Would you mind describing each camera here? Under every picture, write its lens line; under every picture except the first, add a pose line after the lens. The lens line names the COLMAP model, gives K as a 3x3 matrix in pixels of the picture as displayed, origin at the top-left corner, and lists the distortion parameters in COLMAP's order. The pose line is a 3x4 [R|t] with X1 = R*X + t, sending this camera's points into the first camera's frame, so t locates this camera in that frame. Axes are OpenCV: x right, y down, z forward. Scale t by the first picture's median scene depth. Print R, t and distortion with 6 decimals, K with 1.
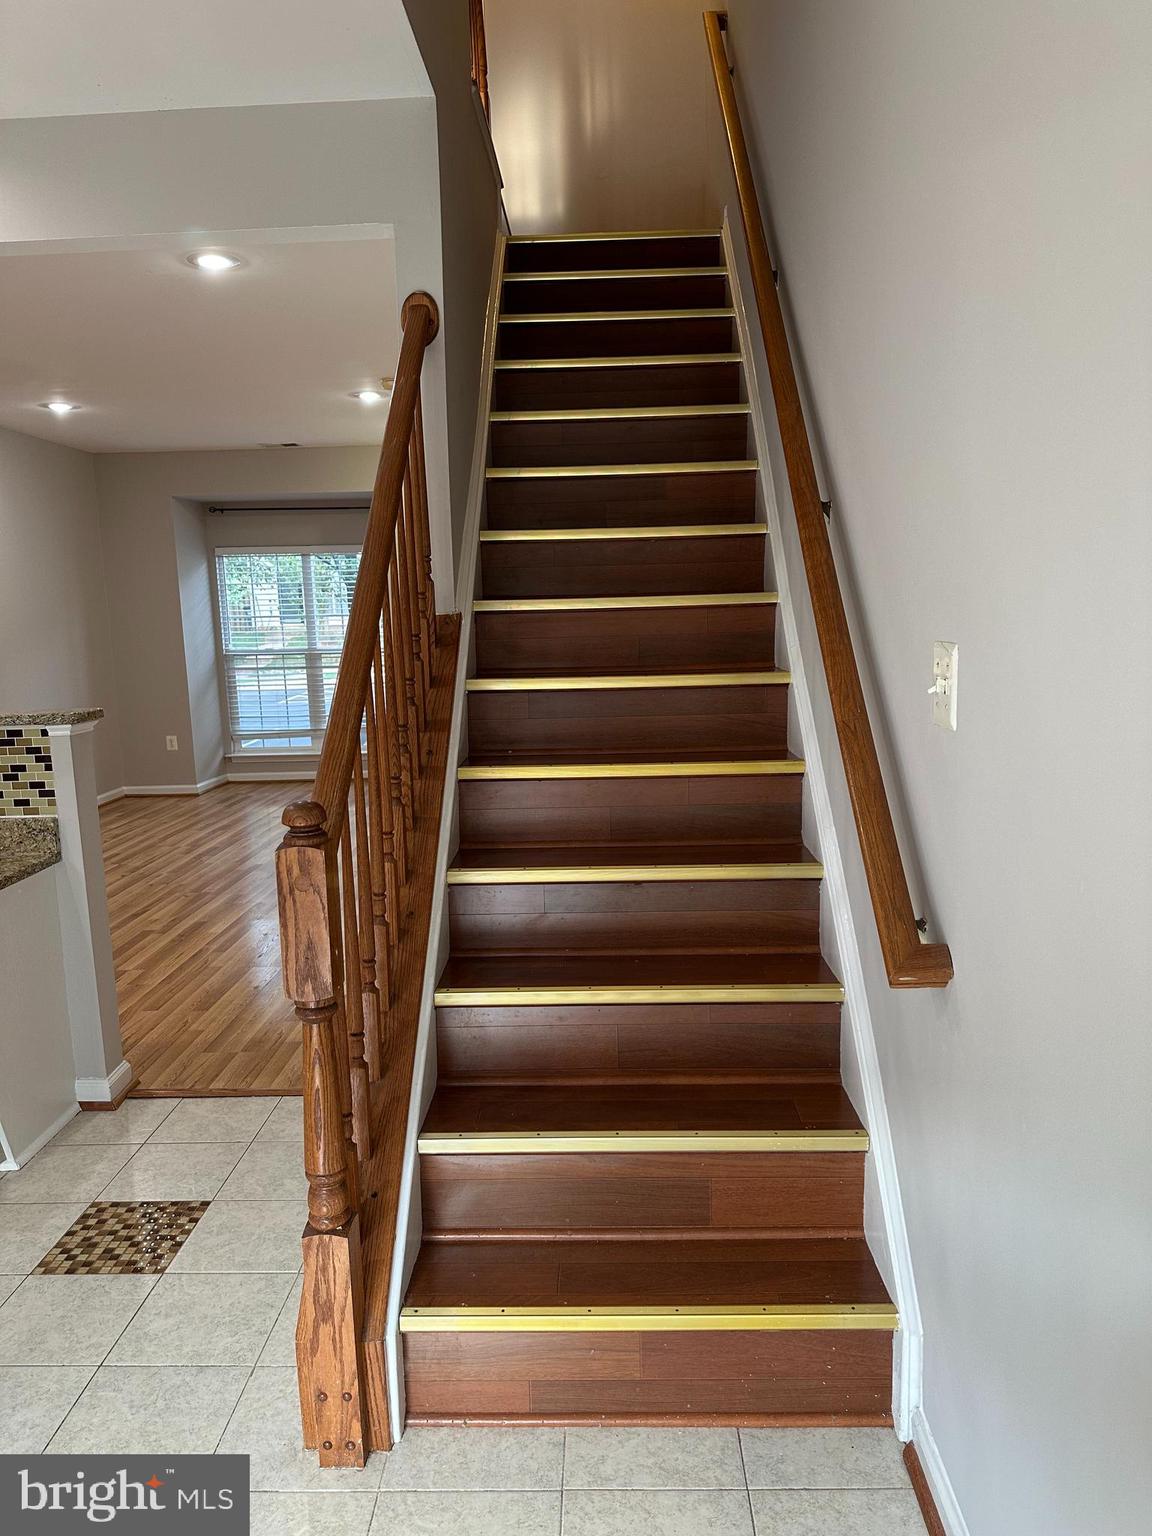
lens RADIAL K [[1075.8, 0, 609.3], [0, 1075.8, 768.3], [0, 0, 1]] dist [0.003796, -0.029793]
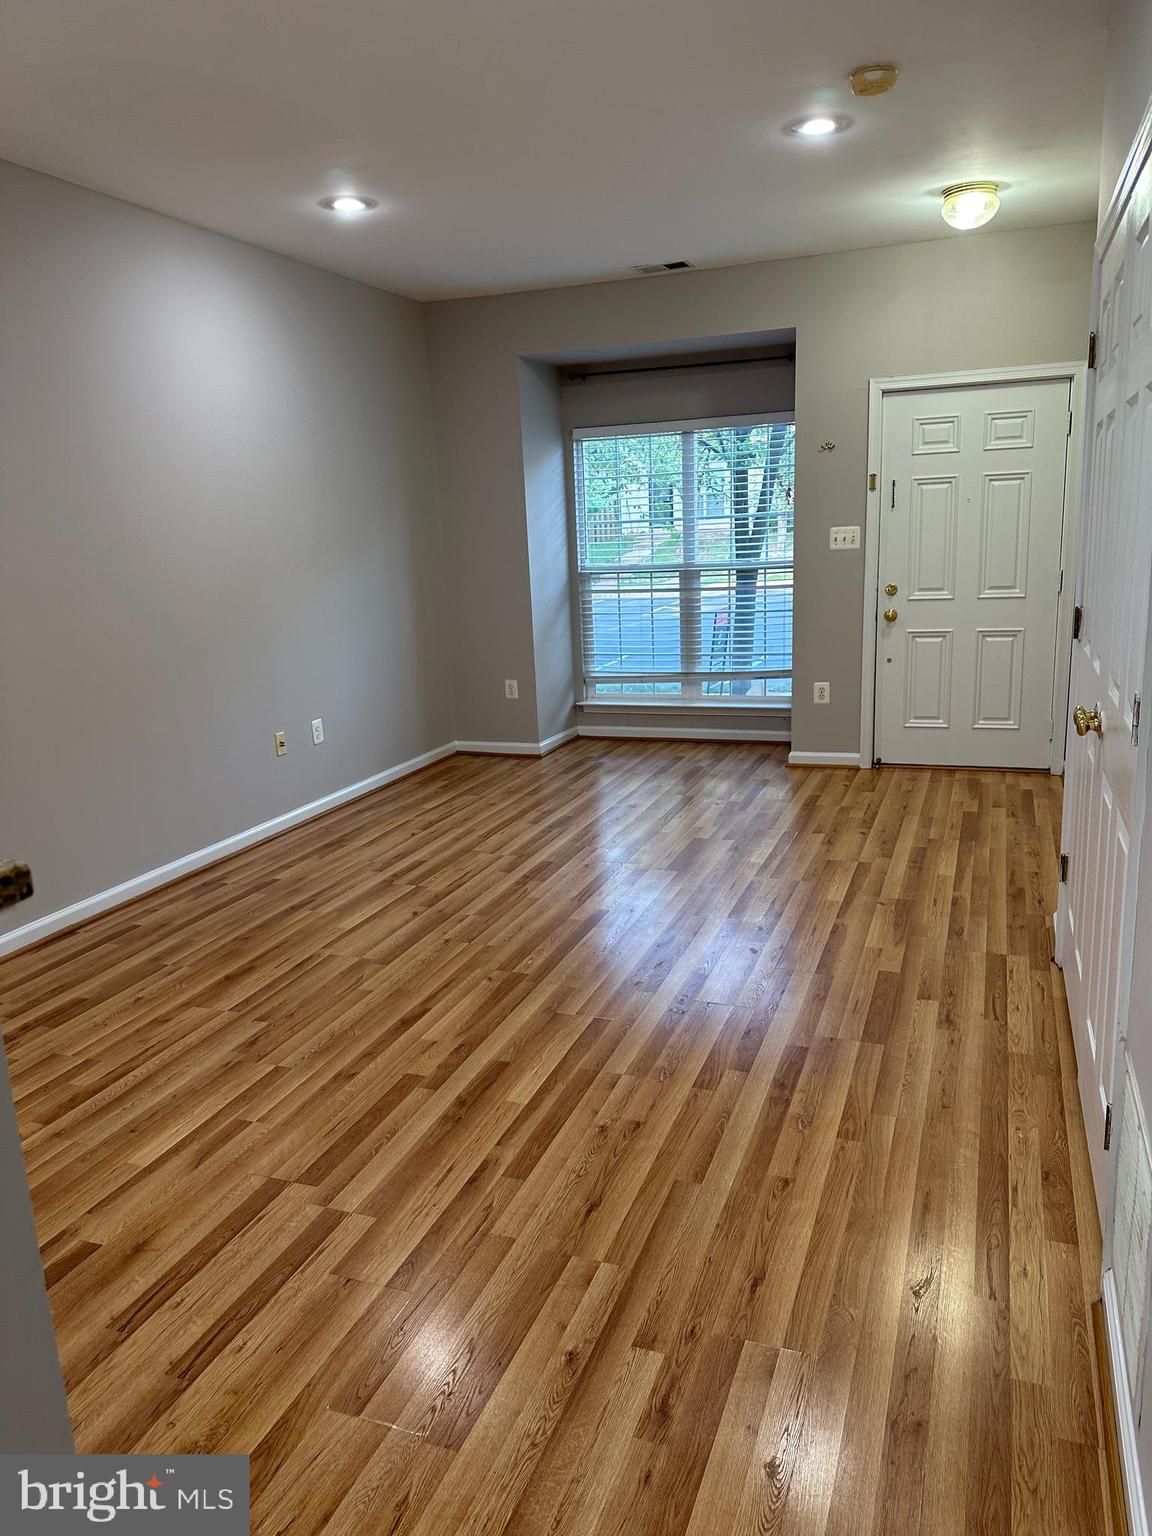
lens RADIAL K [[1070.4, 0, 576.0], [0, 1070.4, 768.0], [0, 0, 1]] dist [0.185194, -0.243913]
pose [[0.935470, 0.061723, -0.347975, -0.148483], [-0.030381, 0.995031, 0.094821, -0.073401], [0.352098, -0.078131, 0.932696, 0.486257]]
